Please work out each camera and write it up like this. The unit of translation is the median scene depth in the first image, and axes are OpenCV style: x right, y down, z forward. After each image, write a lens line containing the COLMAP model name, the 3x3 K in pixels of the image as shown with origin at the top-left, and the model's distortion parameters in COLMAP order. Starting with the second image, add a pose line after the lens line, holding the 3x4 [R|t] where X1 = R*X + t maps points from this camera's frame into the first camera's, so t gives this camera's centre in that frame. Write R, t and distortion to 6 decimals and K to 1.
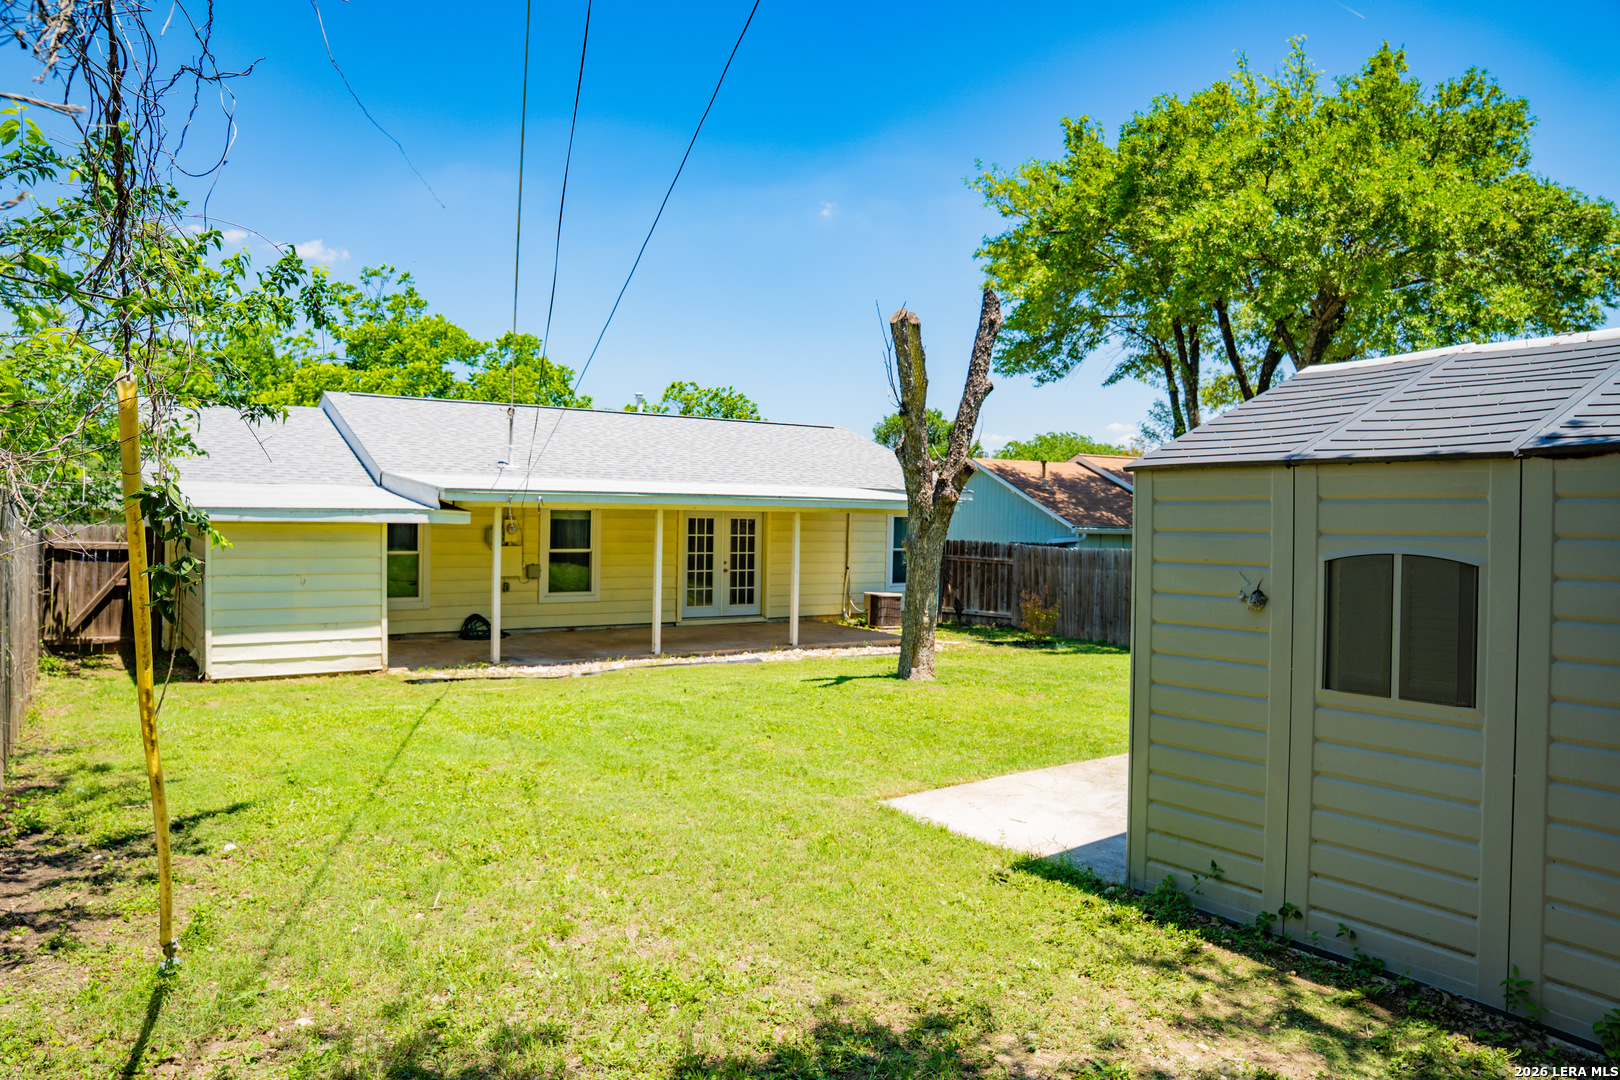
lens RADIAL K [[1112.3, 0, 810.0], [0, 1112.3, 540.0], [0, 0, 1]] dist [-0.137682, 0.099654]
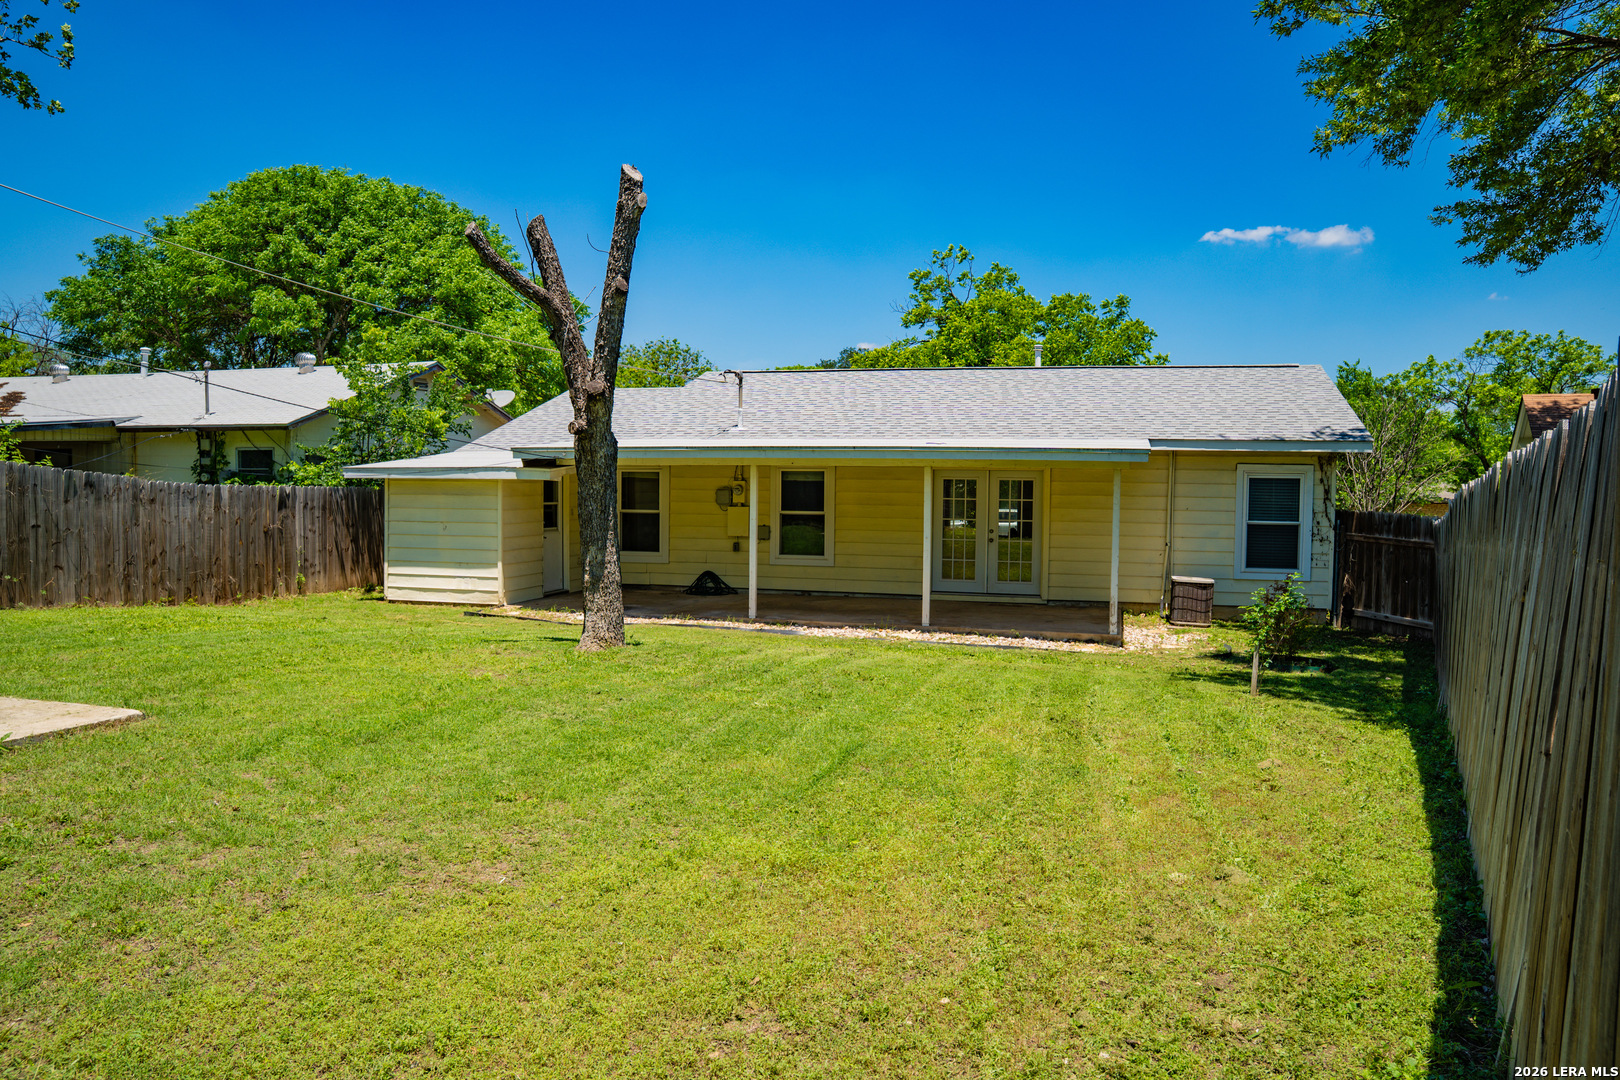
lens RADIAL K [[1108.7, 0, 806.6], [0, 1108.7, 543.8], [0, 0, 1]] dist [-0.140930, 0.098037]
pose [[0.630278, 0.029080, -0.775825, 0.542244], [-0.019388, 0.999576, 0.021716, 0.015555], [0.776127, 0.001355, 0.630575, 0.382282]]
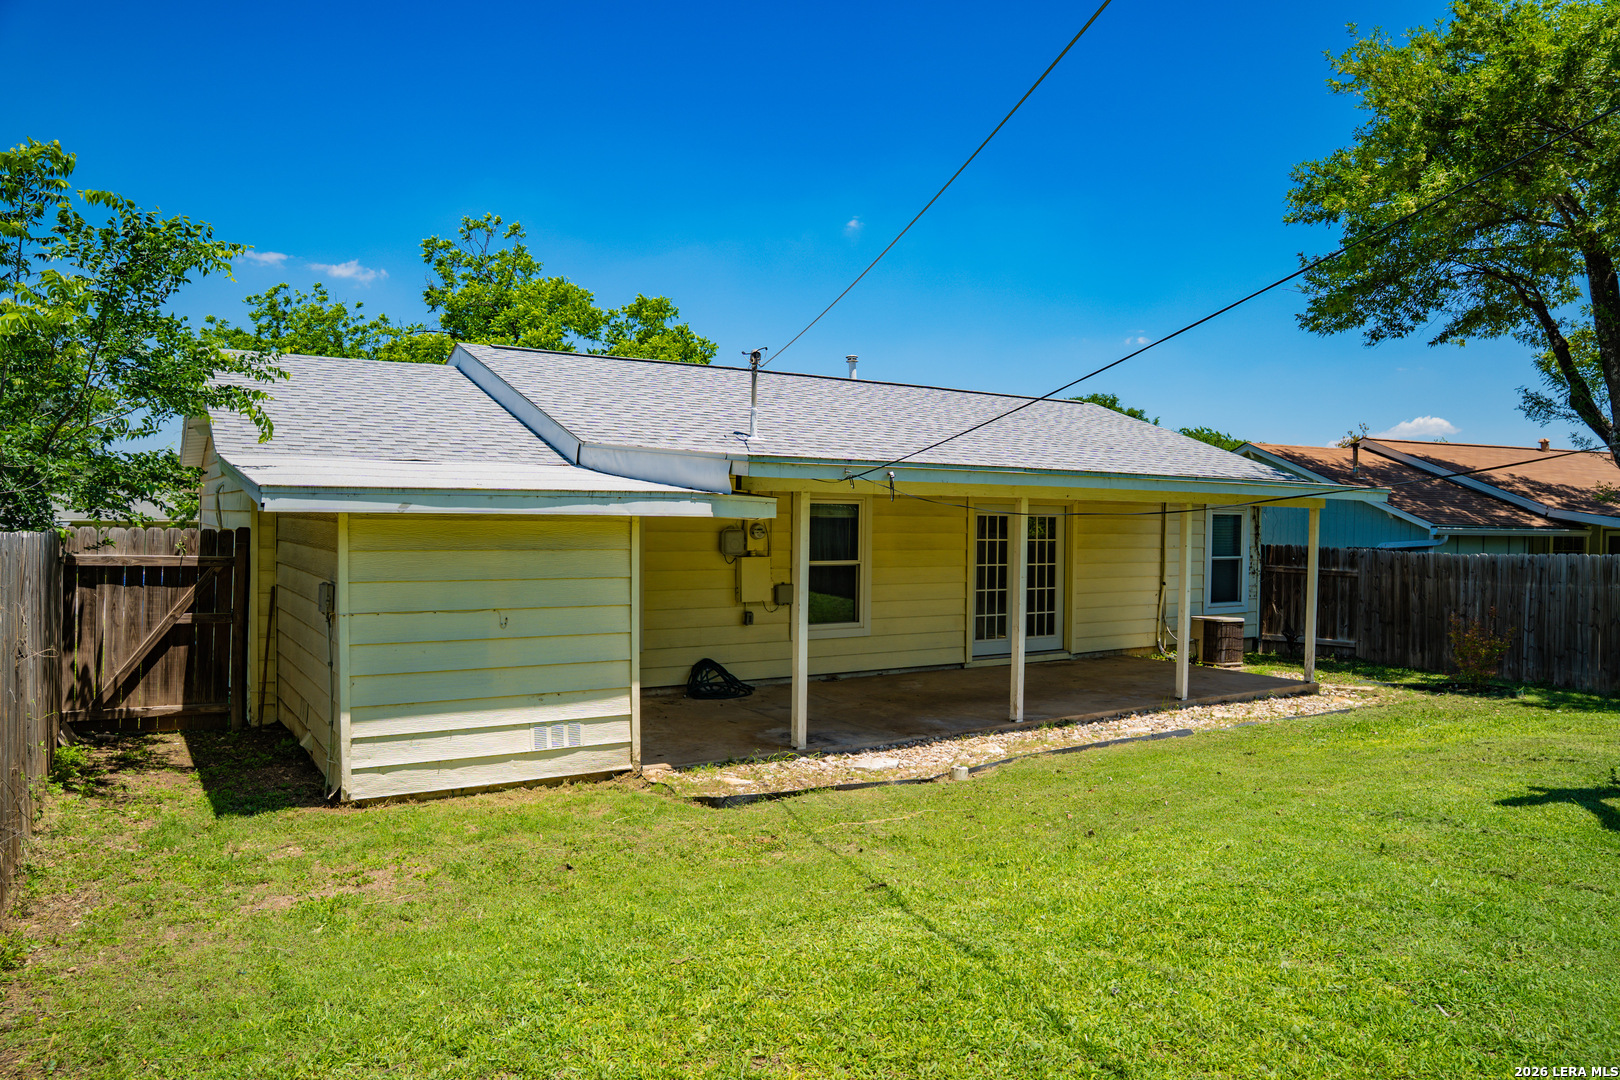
lens RADIAL K [[1108.7, 0, 806.6], [0, 1108.7, 543.8], [0, 0, 1]] dist [-0.140930, 0.098037]
pose [[0.999364, -0.007743, -0.034811, -0.207262], [0.007524, 0.999951, -0.006429, 0.002020], [0.034860, 0.006163, 0.999373, 0.310665]]
